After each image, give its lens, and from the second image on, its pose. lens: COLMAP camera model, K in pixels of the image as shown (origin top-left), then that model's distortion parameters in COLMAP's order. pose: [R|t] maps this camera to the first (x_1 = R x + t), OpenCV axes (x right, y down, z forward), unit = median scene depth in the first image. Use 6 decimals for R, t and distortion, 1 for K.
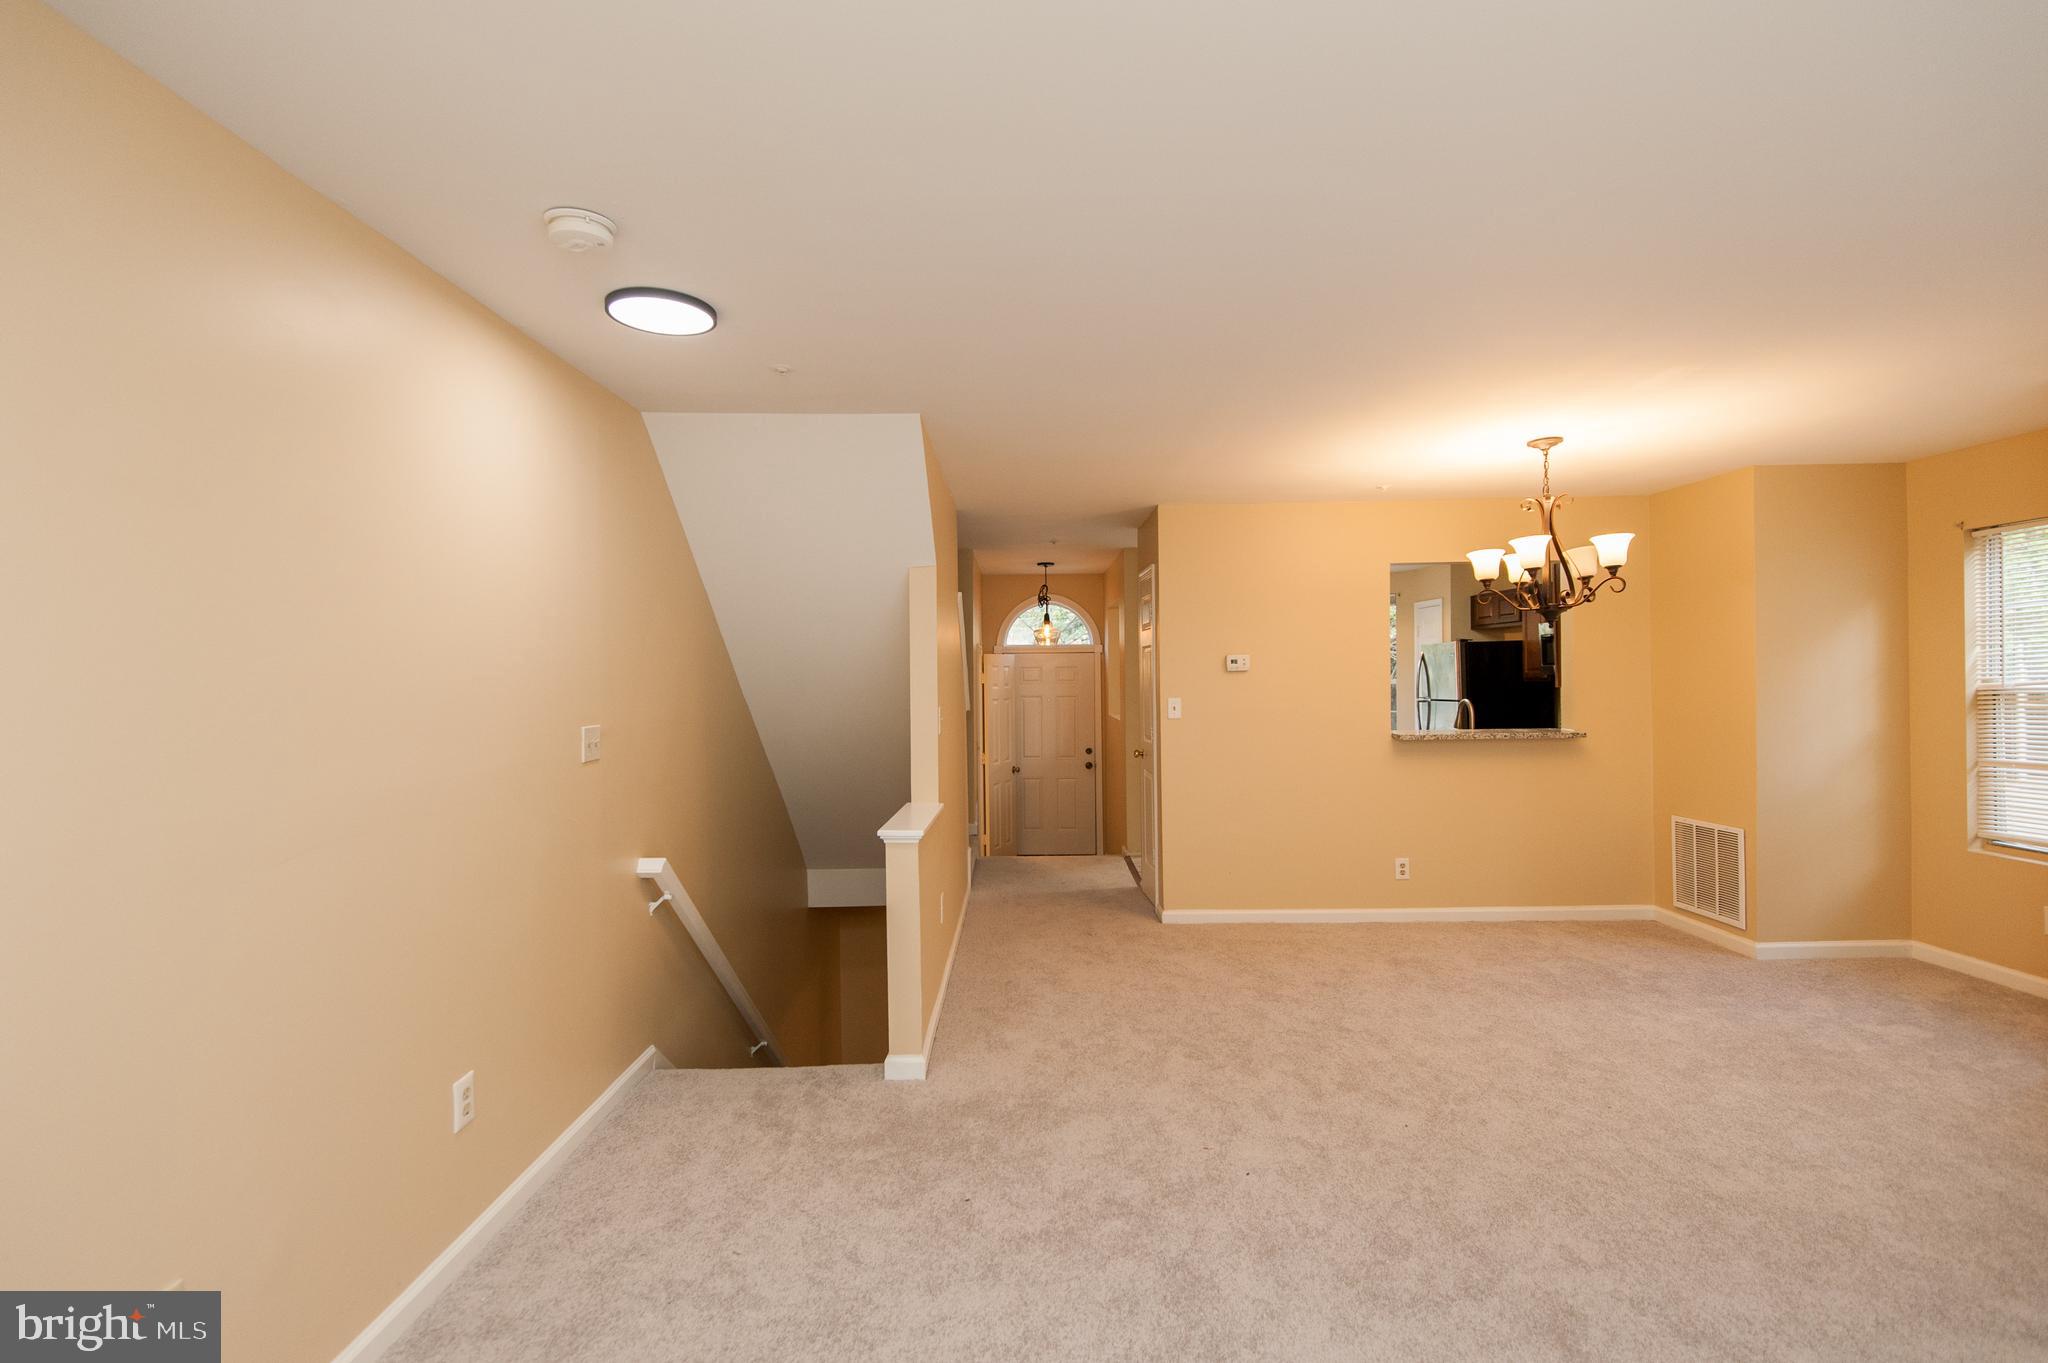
lens RADIAL K [[923.6, 0, 1017.6], [0, 923.6, 671.3], [0, 0, 1]] dist [0.029192, -0.012162]
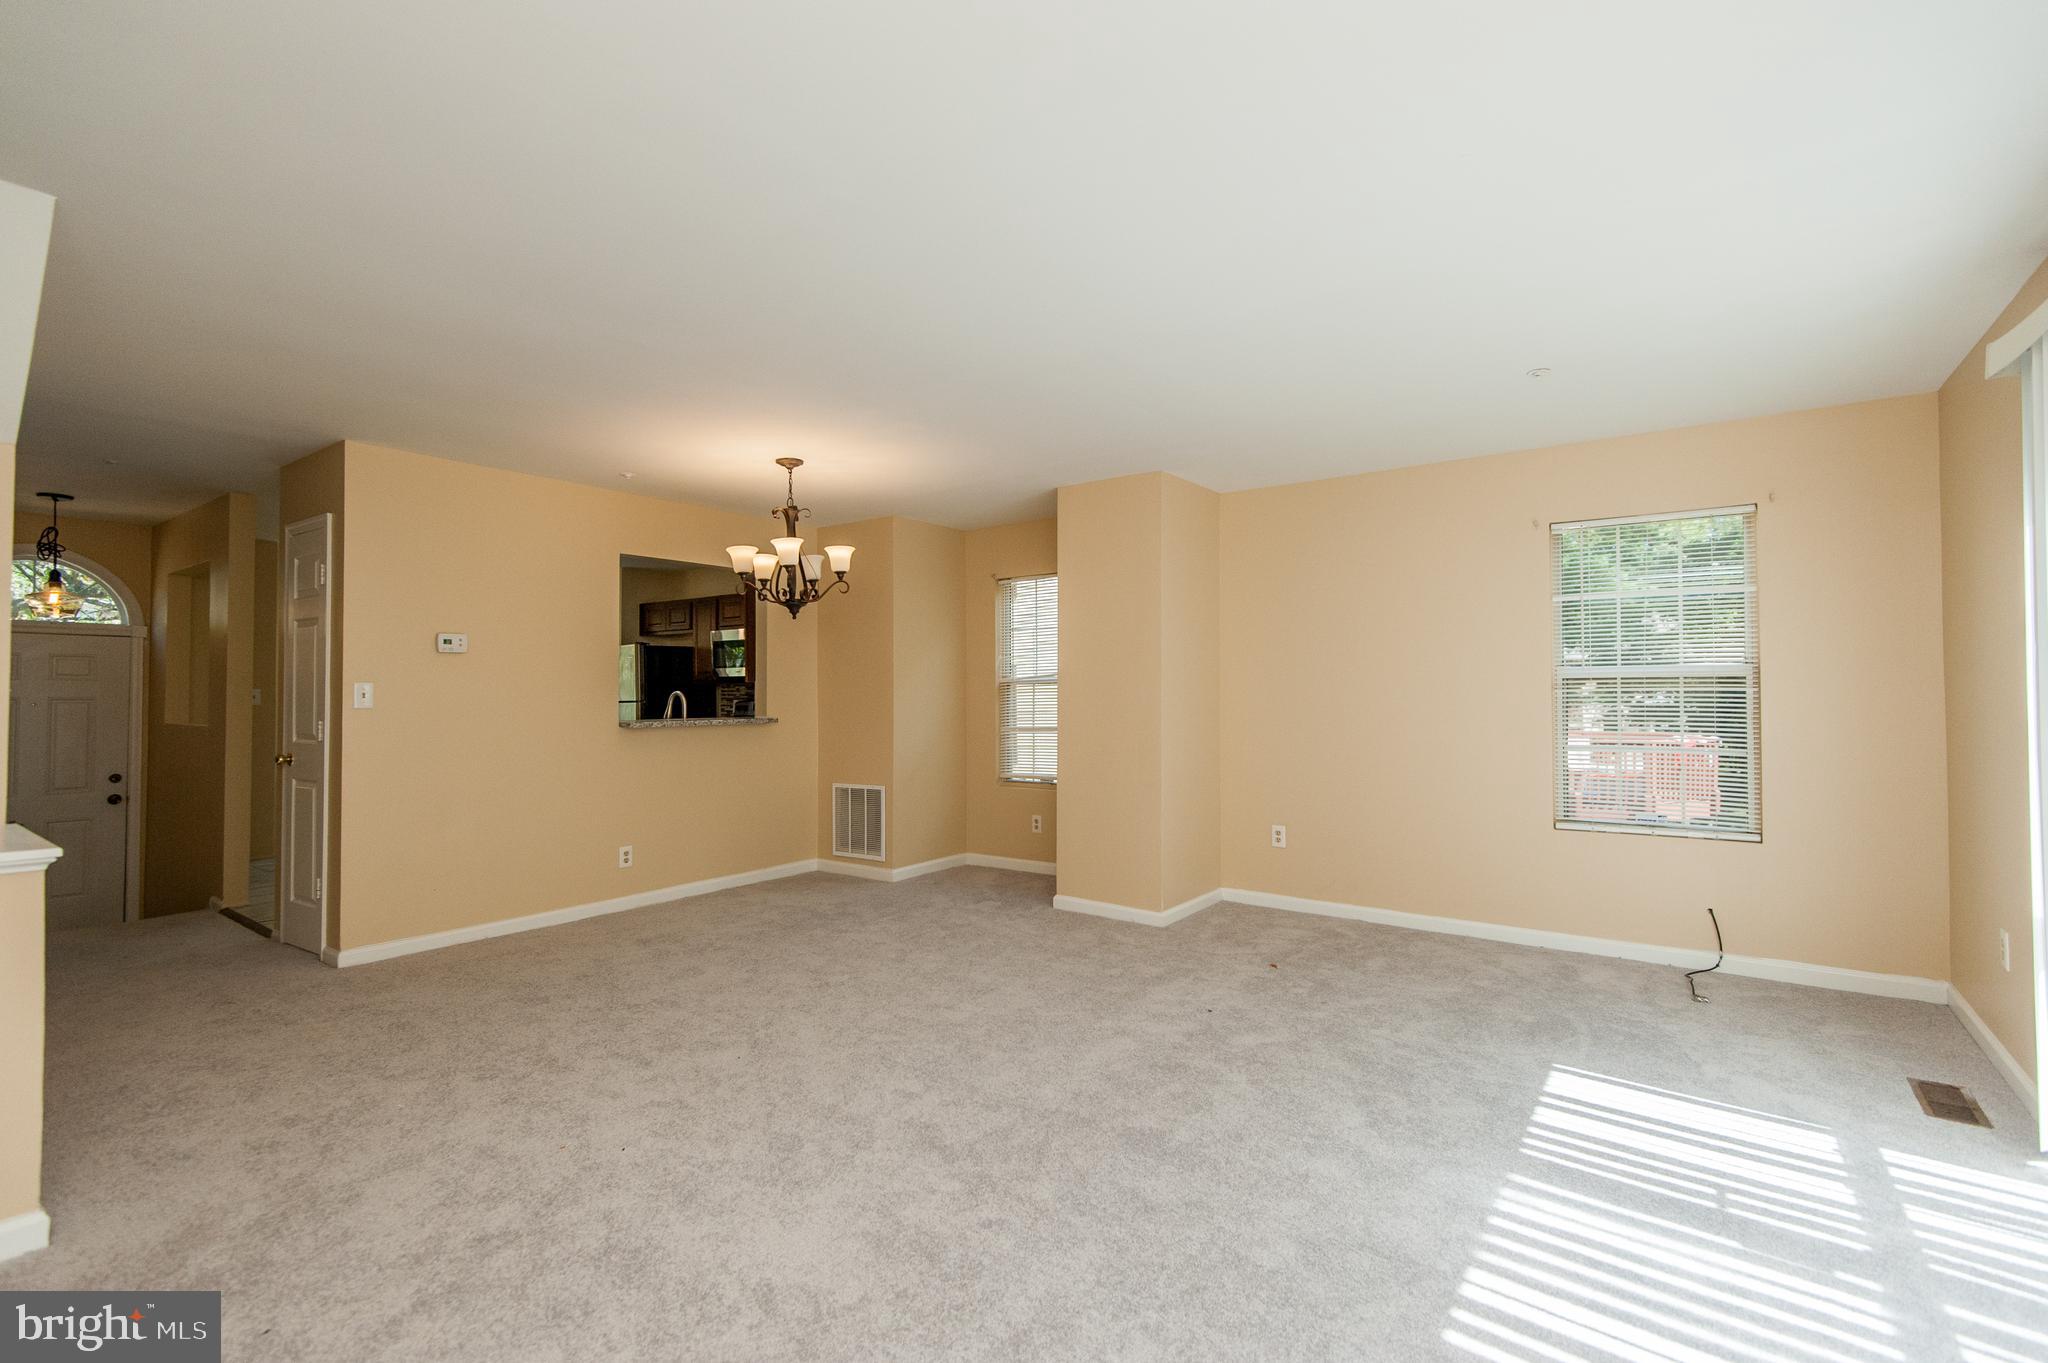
lens RADIAL K [[923.6, 0, 1019.9], [0, 923.6, 676.0], [0, 0, 1]] dist [0.029192, -0.012162]
pose [[0.595478, 0.027691, 0.802894, -0.188375], [-0.007133, 0.999549, -0.029183, 0.055500], [-0.803340, 0.011651, 0.595407, 0.070969]]
